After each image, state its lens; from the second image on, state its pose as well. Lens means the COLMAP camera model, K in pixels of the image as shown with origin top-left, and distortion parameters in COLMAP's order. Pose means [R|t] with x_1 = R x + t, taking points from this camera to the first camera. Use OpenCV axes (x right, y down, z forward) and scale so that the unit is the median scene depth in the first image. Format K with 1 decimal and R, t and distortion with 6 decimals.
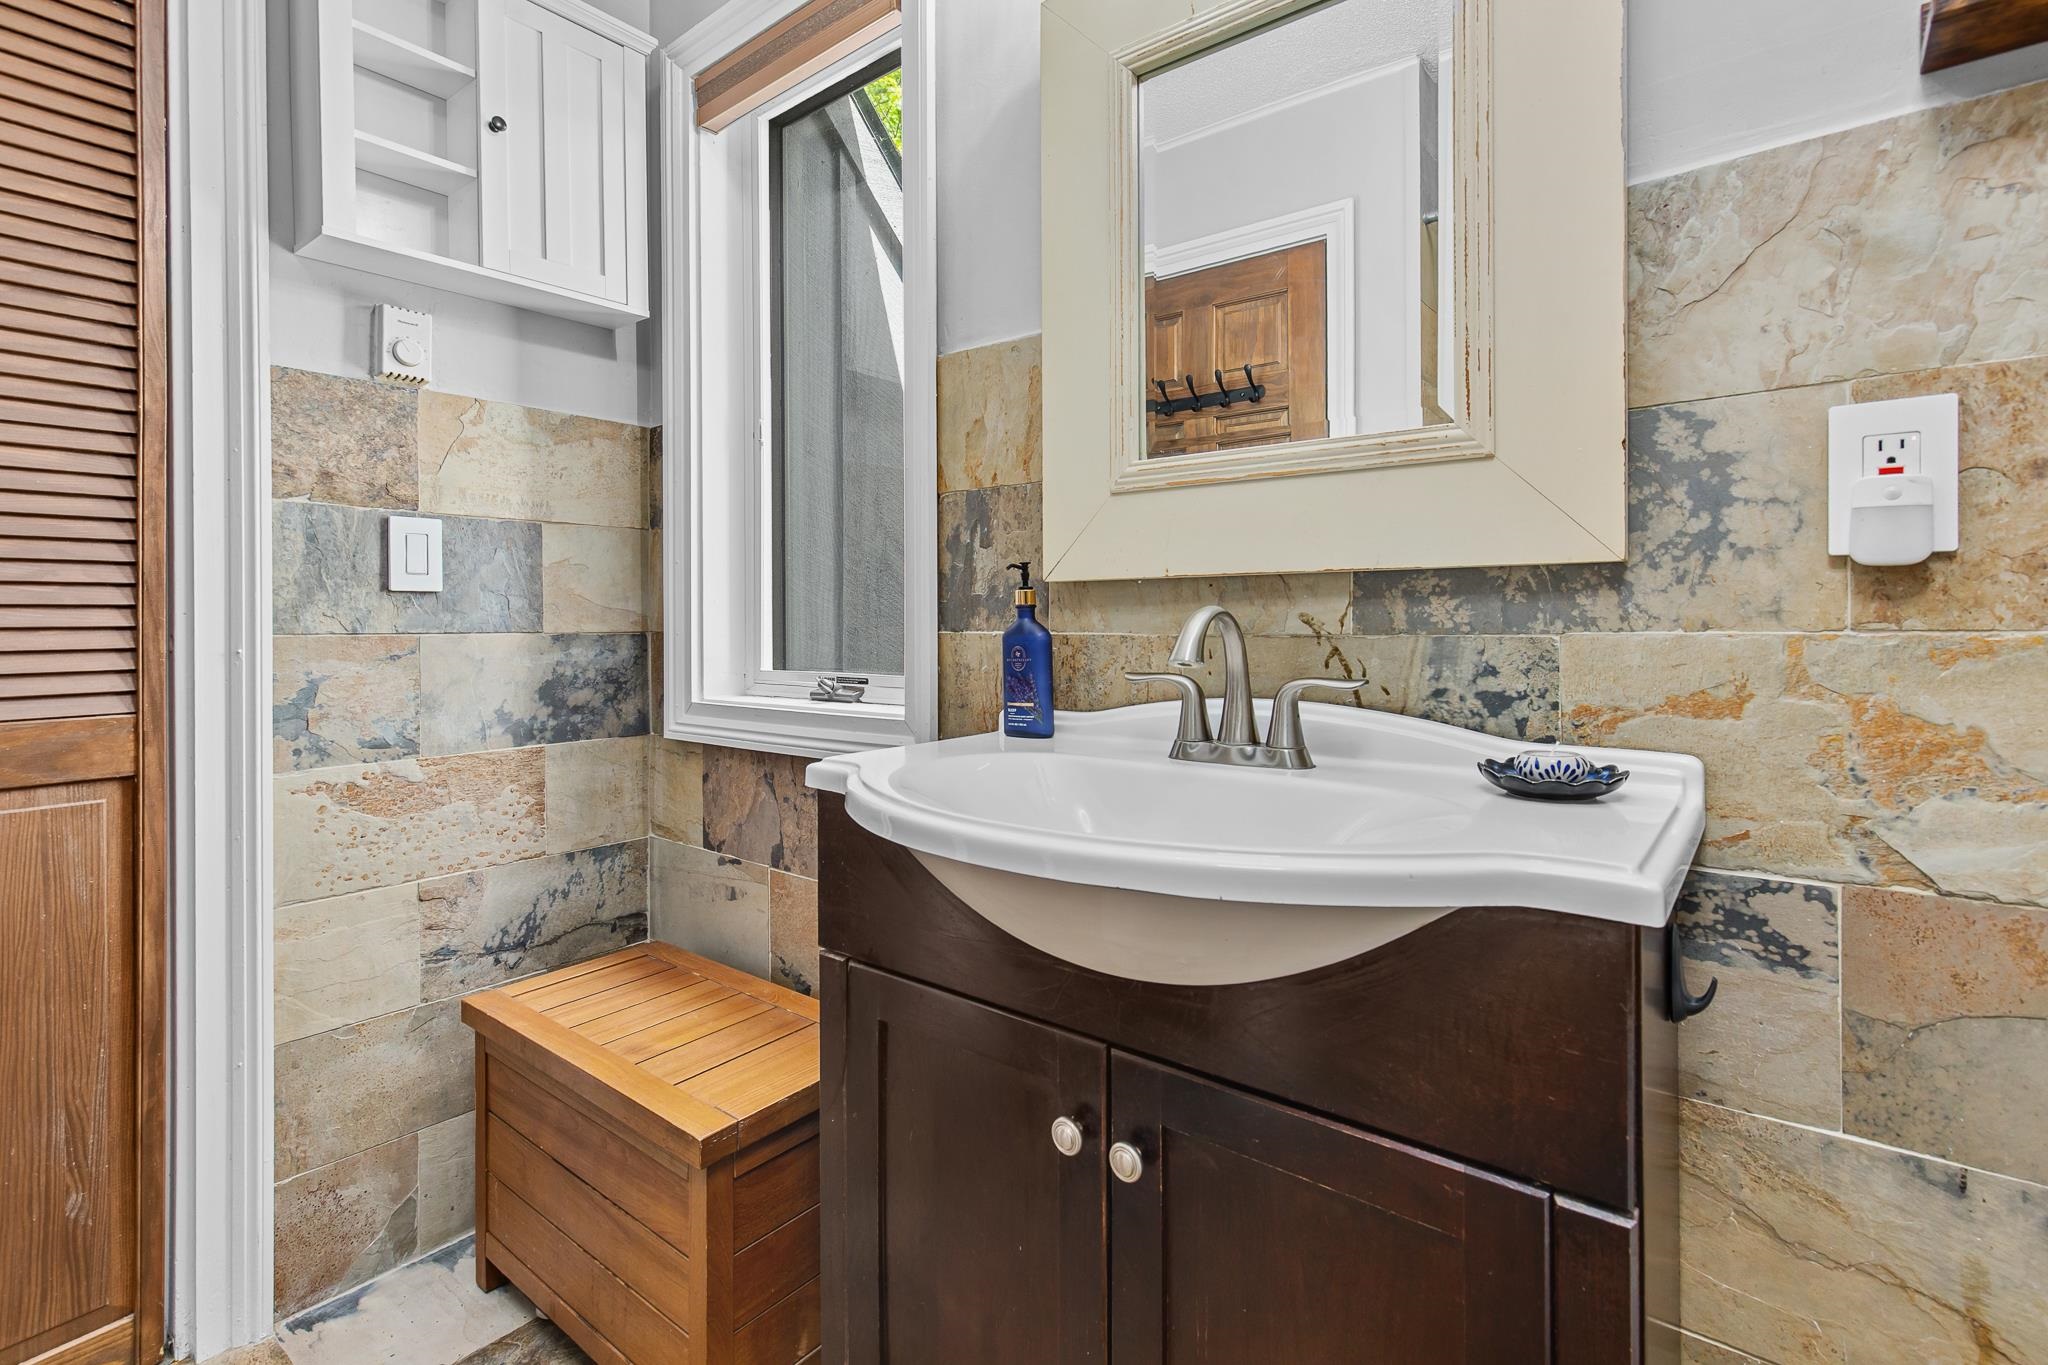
lens RADIAL K [[948.3, 0, 1027.9], [0, 948.3, 622.5], [0, 0, 1]] dist [0.001254, -0.000825]
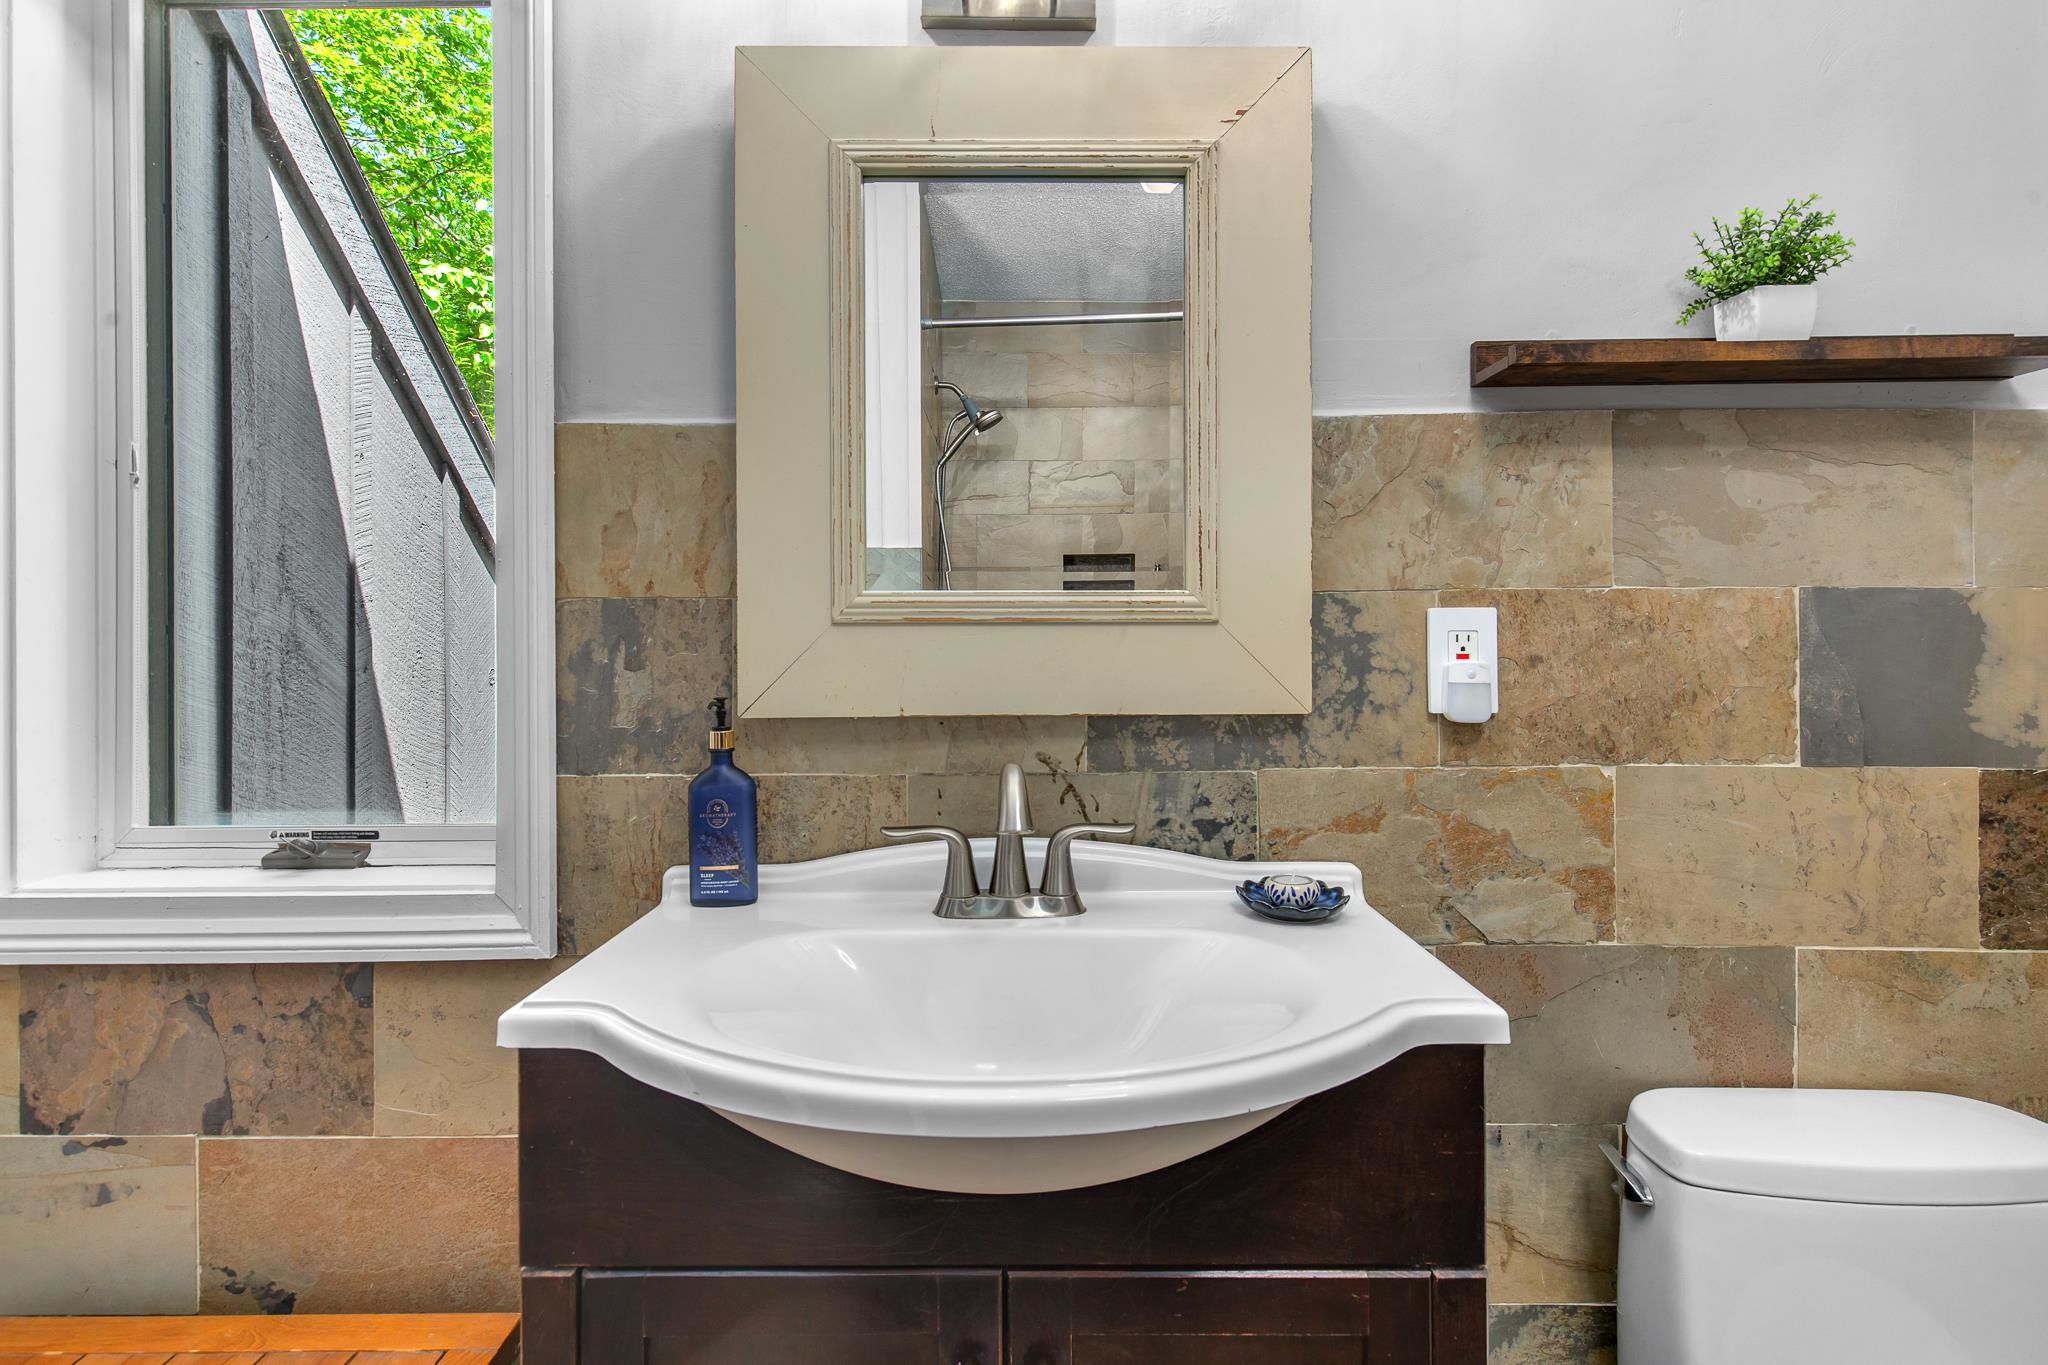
lens RADIAL K [[941.7, 0, 1041.1], [0, 941.7, 648.1], [0, 0, 1]] dist [0.004745, -0.001038]
pose [[0.785046, 0.001693, 0.619435, -0.413630], [0.003788, 0.999964, -0.007534, -0.138378], [-0.619426, 0.008261, 0.785012, 0.225595]]
